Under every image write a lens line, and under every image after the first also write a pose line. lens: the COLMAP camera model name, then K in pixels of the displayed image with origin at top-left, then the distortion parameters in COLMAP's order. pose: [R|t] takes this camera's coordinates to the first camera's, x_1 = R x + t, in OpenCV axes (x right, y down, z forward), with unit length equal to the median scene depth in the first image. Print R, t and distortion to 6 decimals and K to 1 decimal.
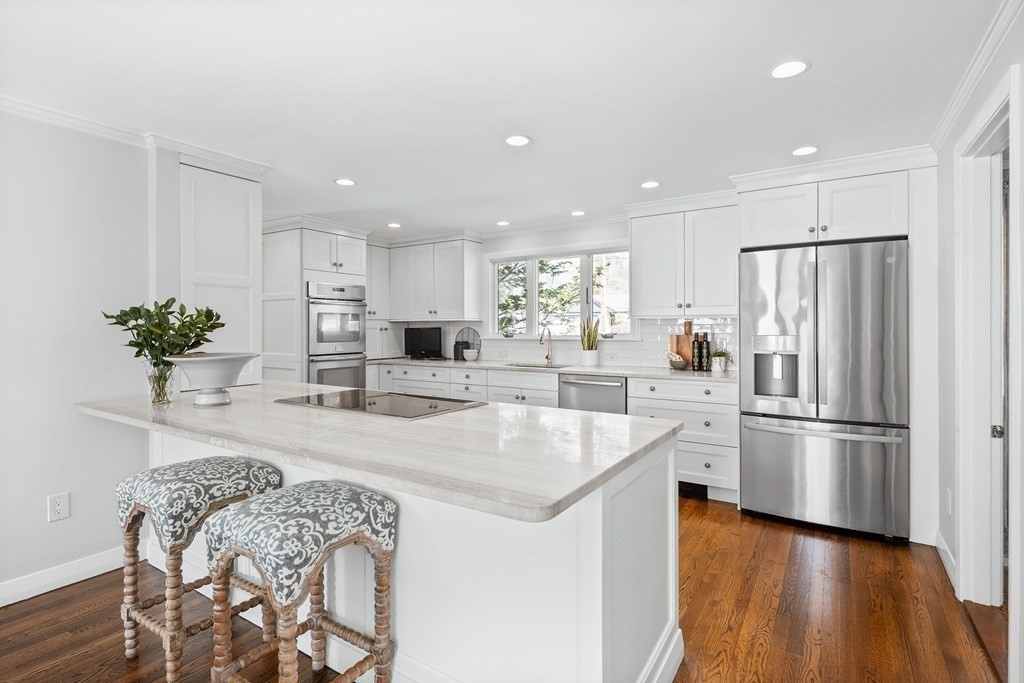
lens RADIAL K [[506.0, 0, 508.7], [0, 506.0, 335.7], [0, 0, 1]] dist [0.002660, -0.001181]
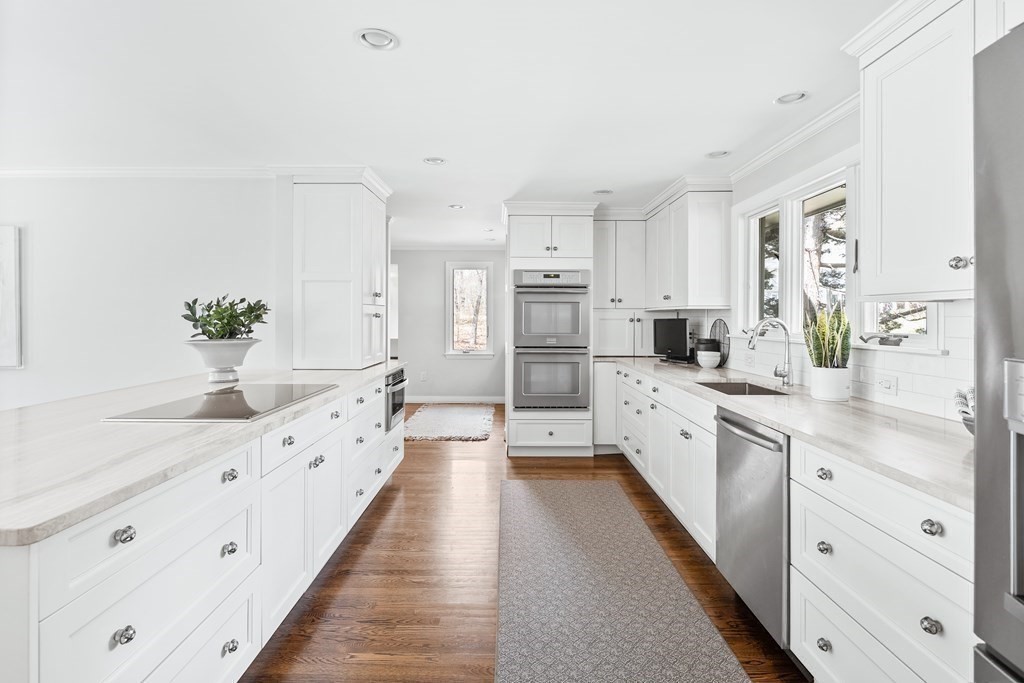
lens RADIAL K [[506.0, 0, 508.7], [0, 506.0, 335.7], [0, 0, 1]] dist [0.002660, -0.001181]
pose [[0.540136, 0.031492, -0.840988, 0.379325], [-0.012869, 0.999492, 0.029163, -0.010376], [0.841479, -0.004929, 0.540267, 0.446758]]
